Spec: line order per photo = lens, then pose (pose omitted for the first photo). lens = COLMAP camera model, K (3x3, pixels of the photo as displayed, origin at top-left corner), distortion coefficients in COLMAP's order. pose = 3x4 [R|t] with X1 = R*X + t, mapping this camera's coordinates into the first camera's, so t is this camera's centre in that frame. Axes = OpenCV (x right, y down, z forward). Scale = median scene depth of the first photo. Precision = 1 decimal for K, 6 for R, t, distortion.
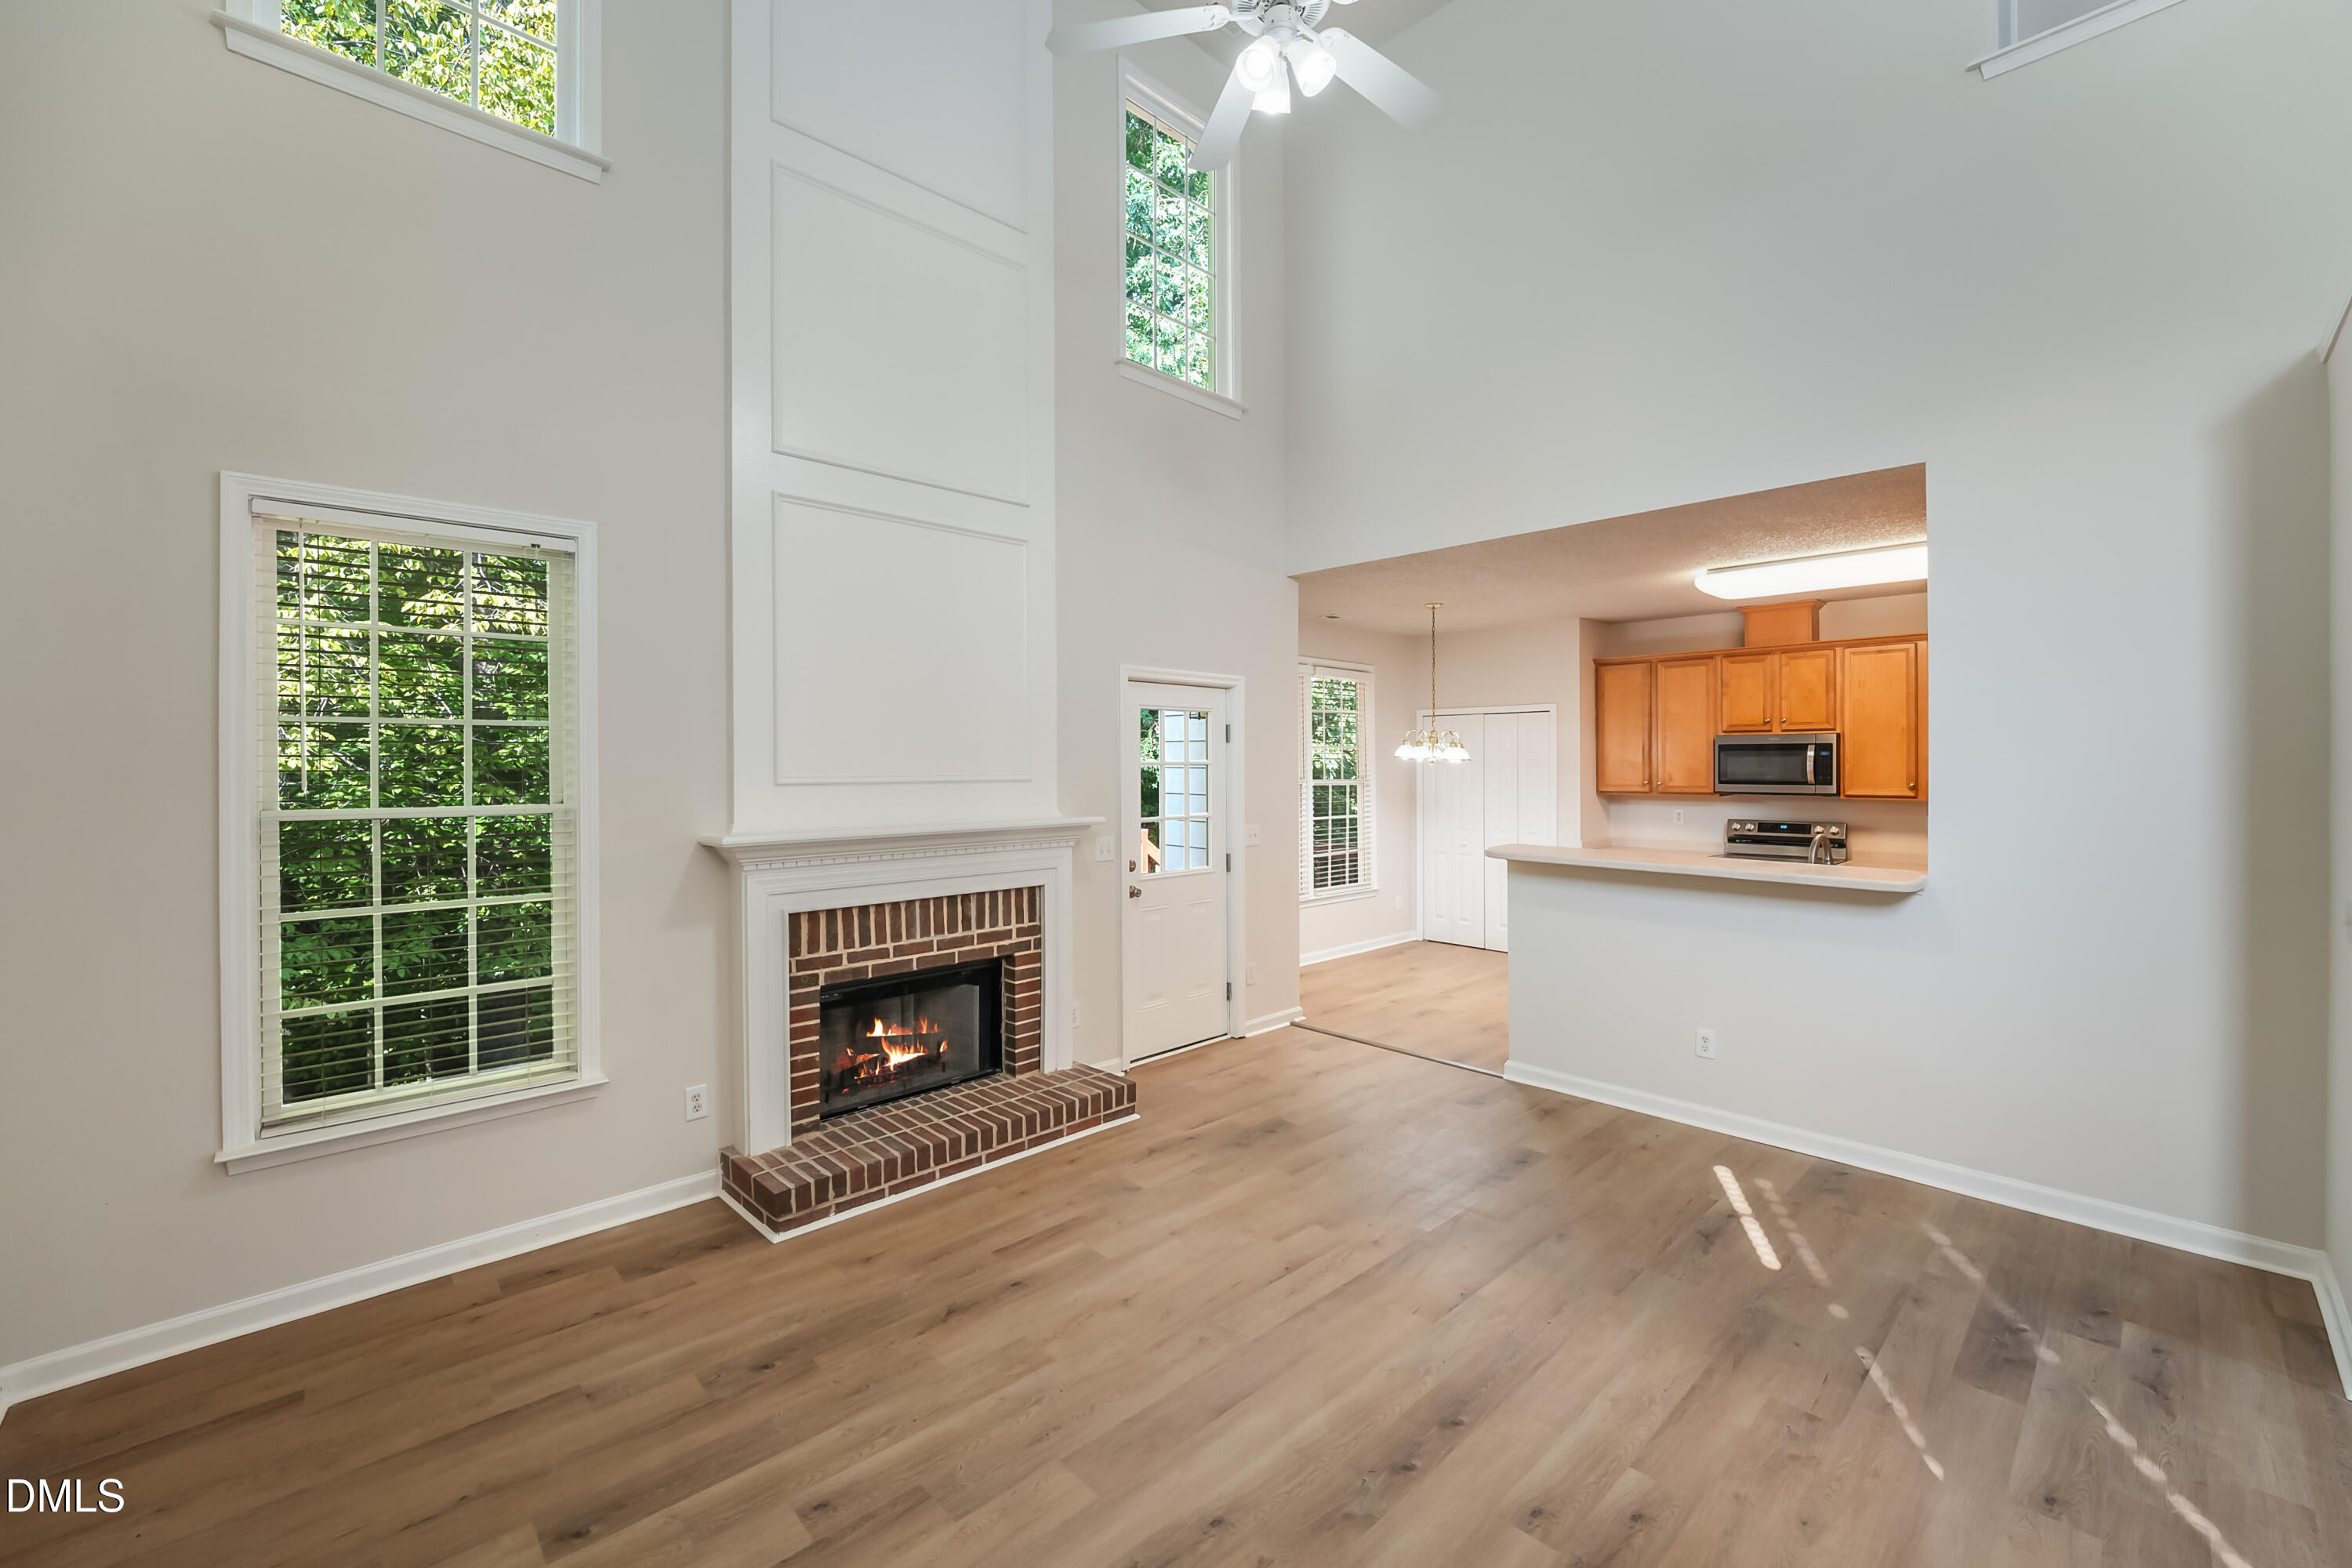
lens RADIAL K [[947.8, 0, 1170.0], [0, 947.8, 773.5], [0, 0, 1]] dist [-0.015649, -0.000147]
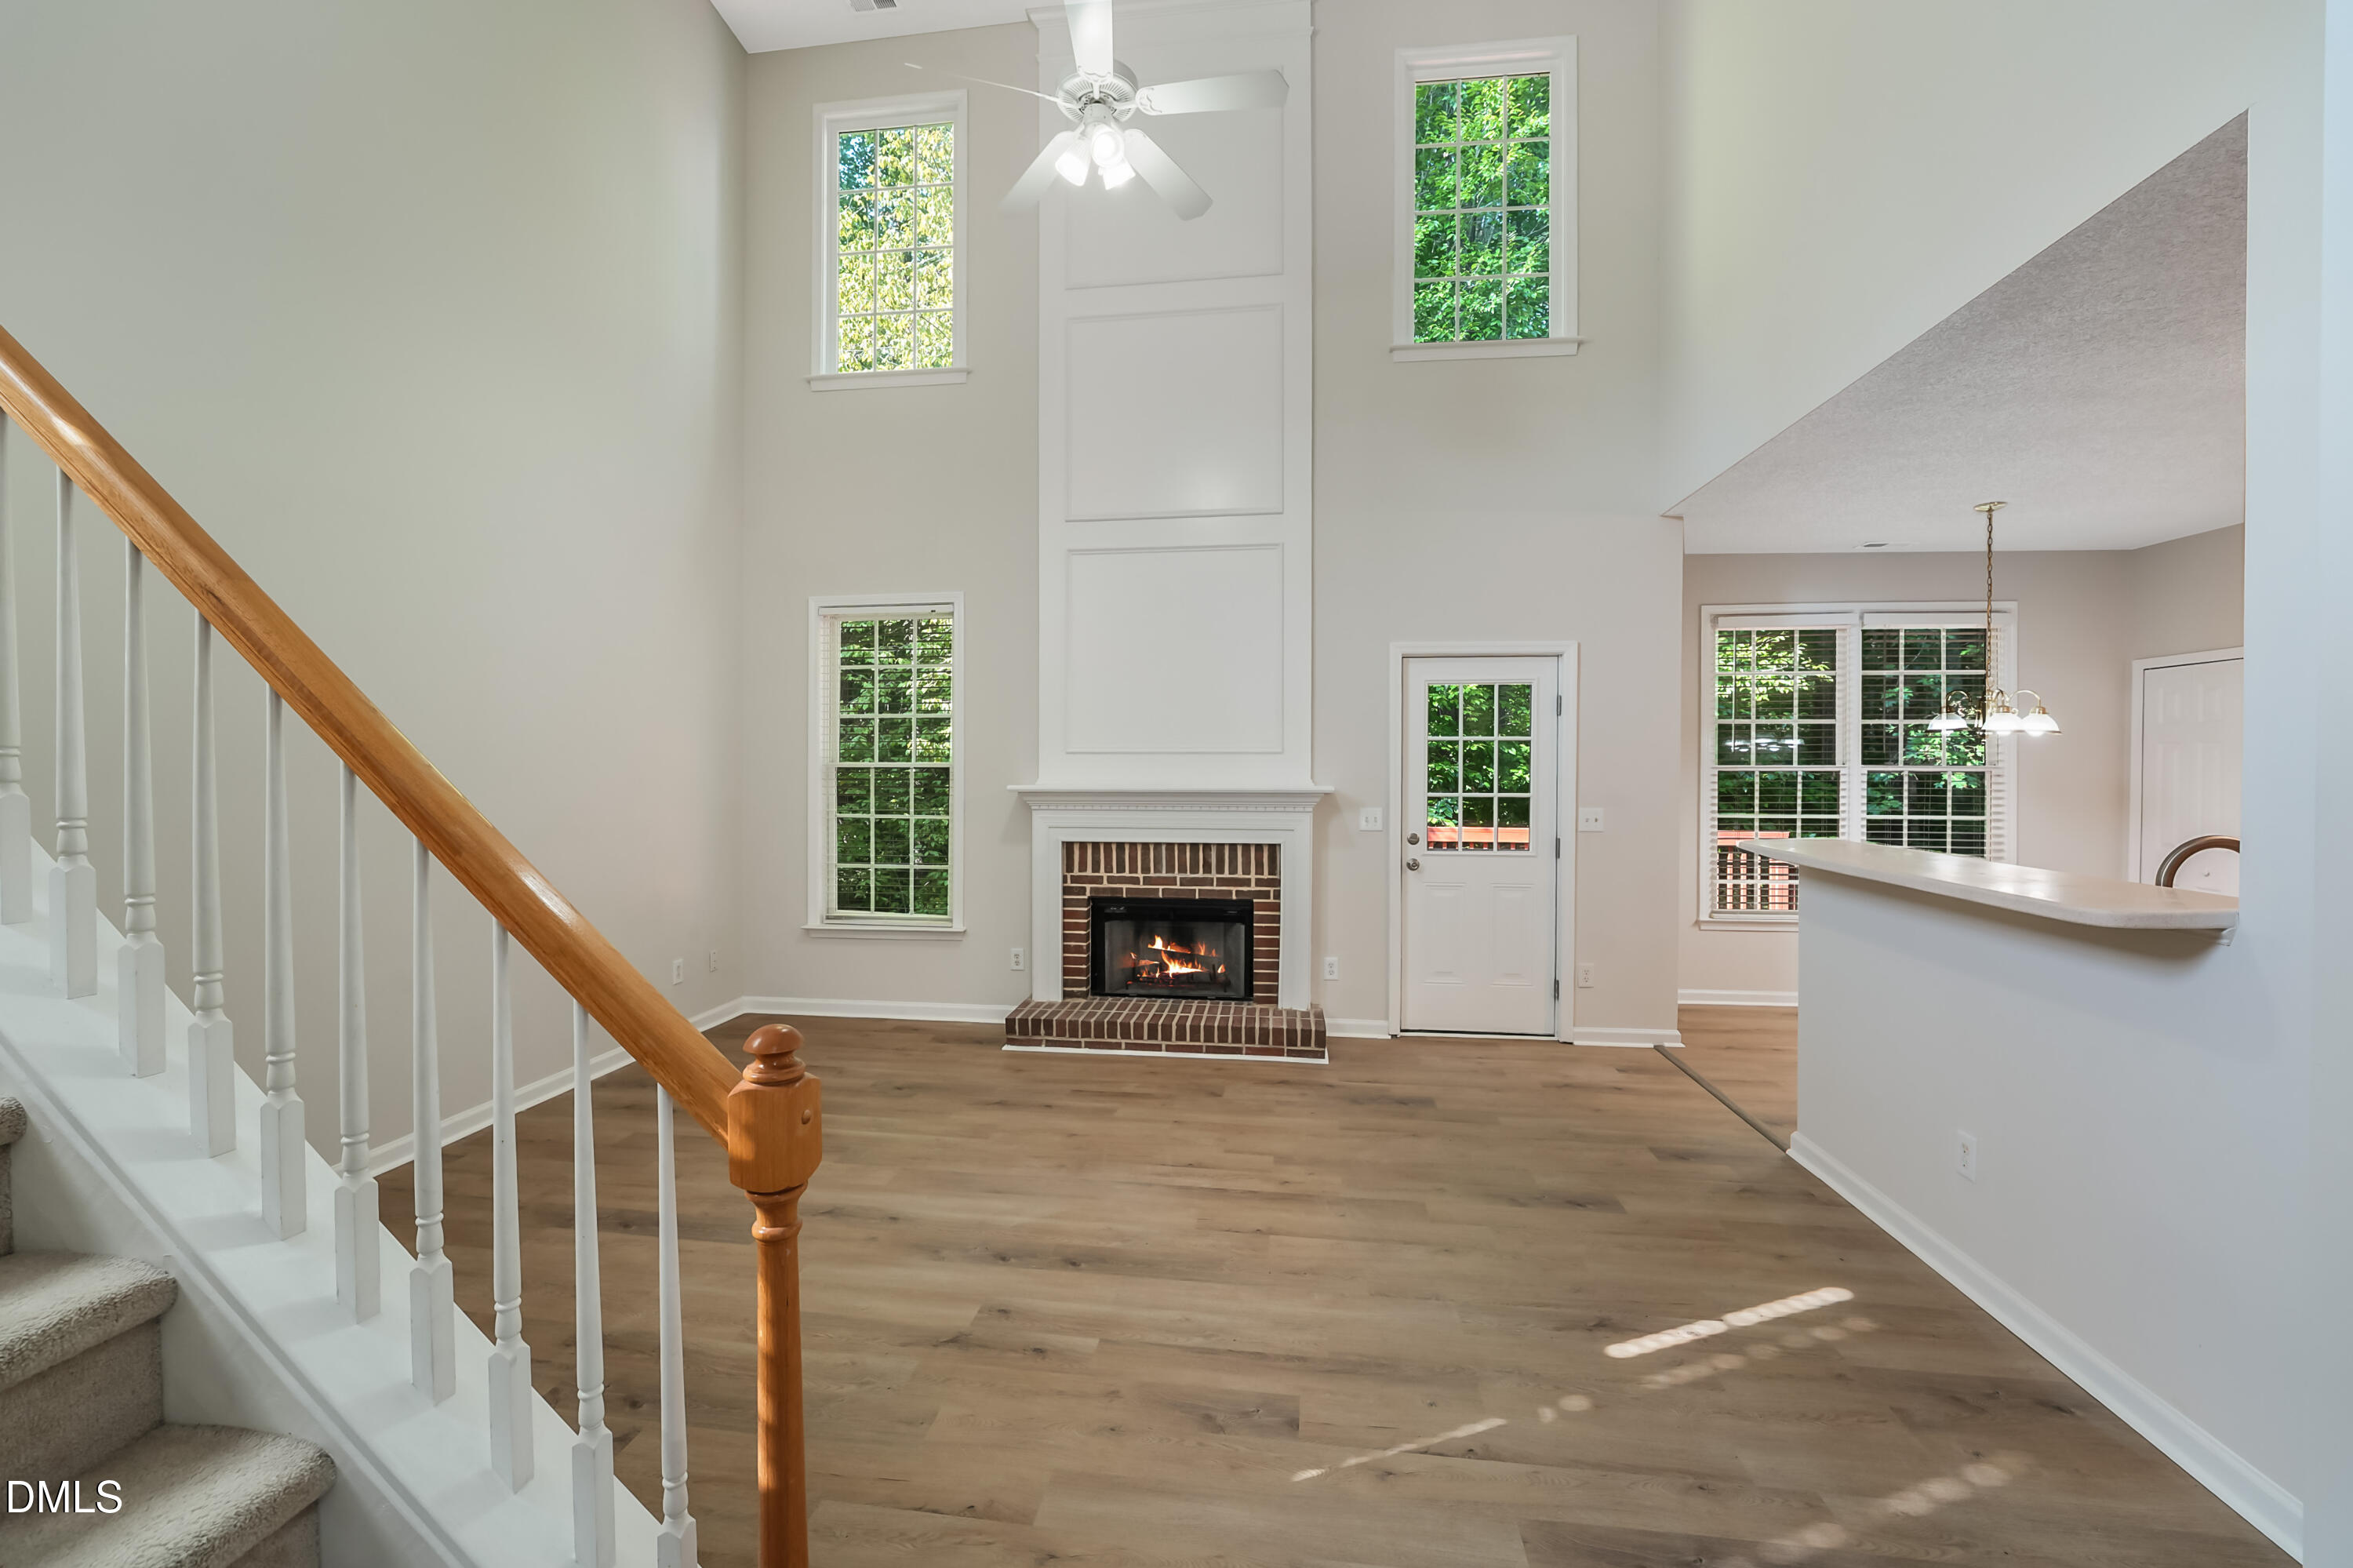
lens RADIAL K [[953.7, 0, 1166.5], [0, 953.7, 782.9], [0, 0, 1]] dist [-0.018056, 0.002875]
pose [[0.628006, 0.015841, -0.778048, 0.752038], [-0.012432, 0.999869, 0.010323, 0.037848], [0.778110, 0.003190, 0.628120, 0.189713]]
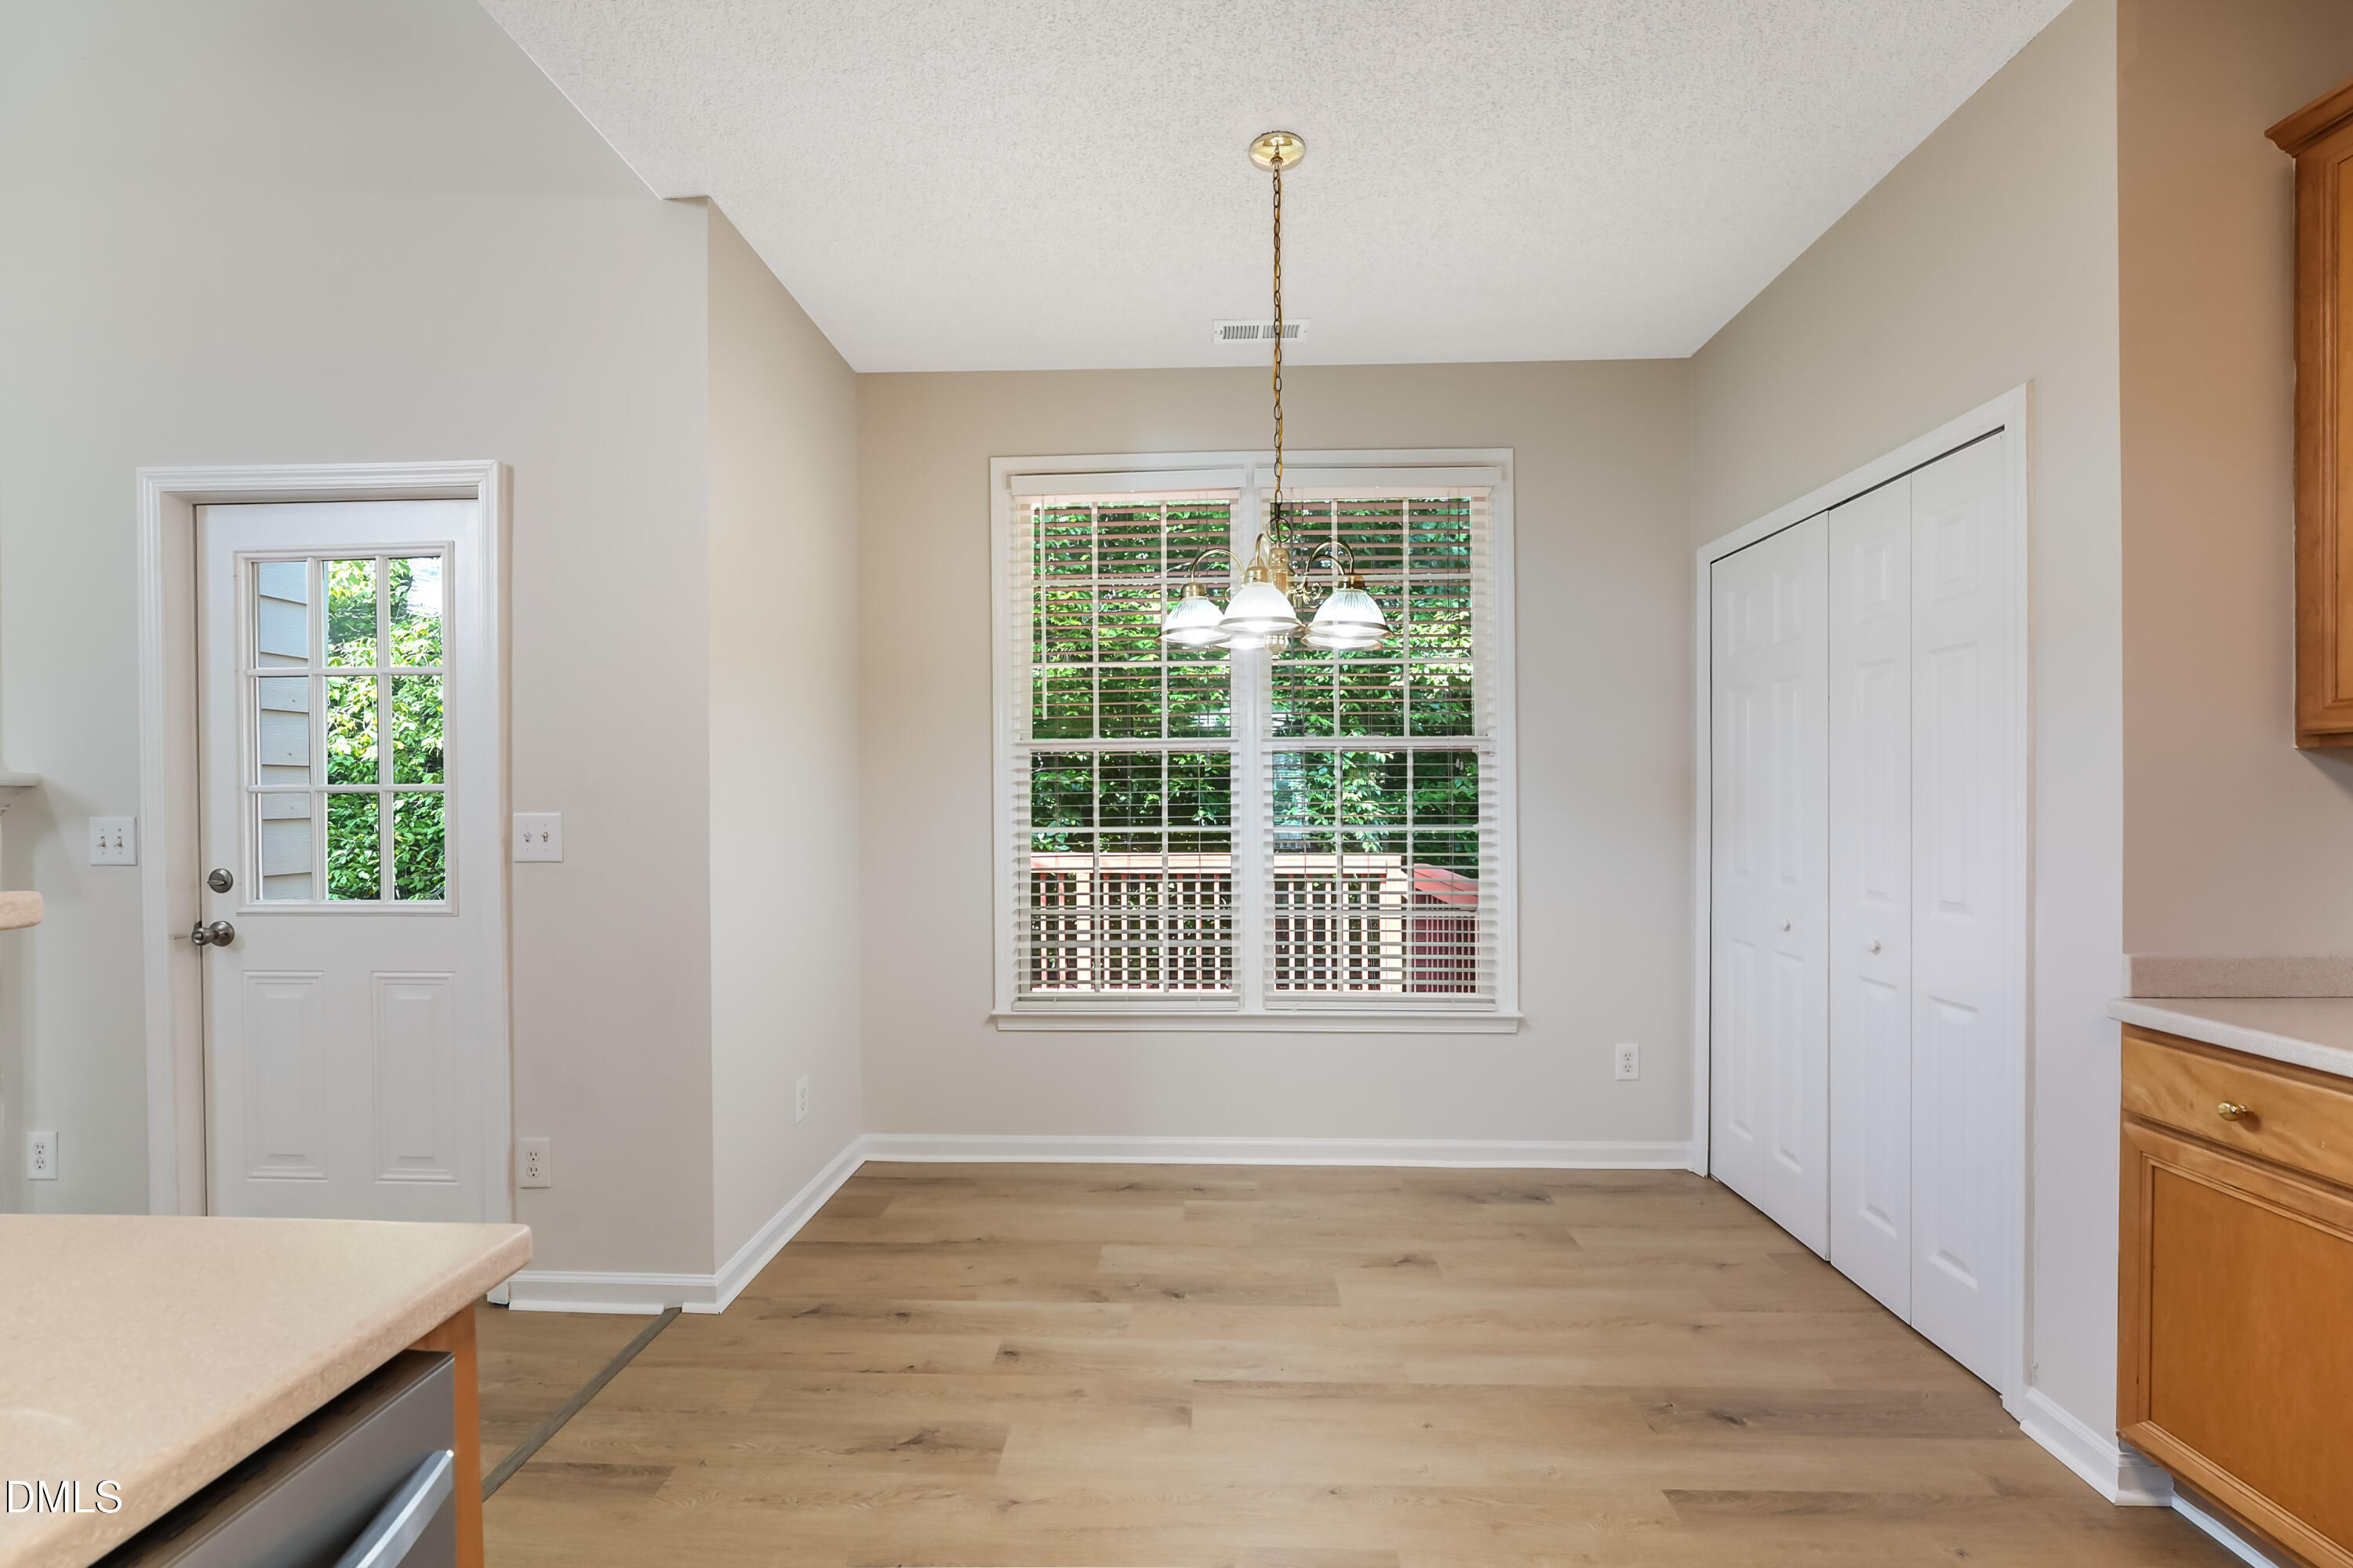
lens RADIAL K [[935.3, 0, 1168.6], [0, 935.3, 808.2], [0, 0, 1]] dist [-0.008023, -0.000102]
pose [[0.694941, 0.008096, -0.719022, 0.826537], [-0.003915, 0.999964, 0.007475, 0.069119], [0.719057, -0.002380, 0.694948, 1.298664]]
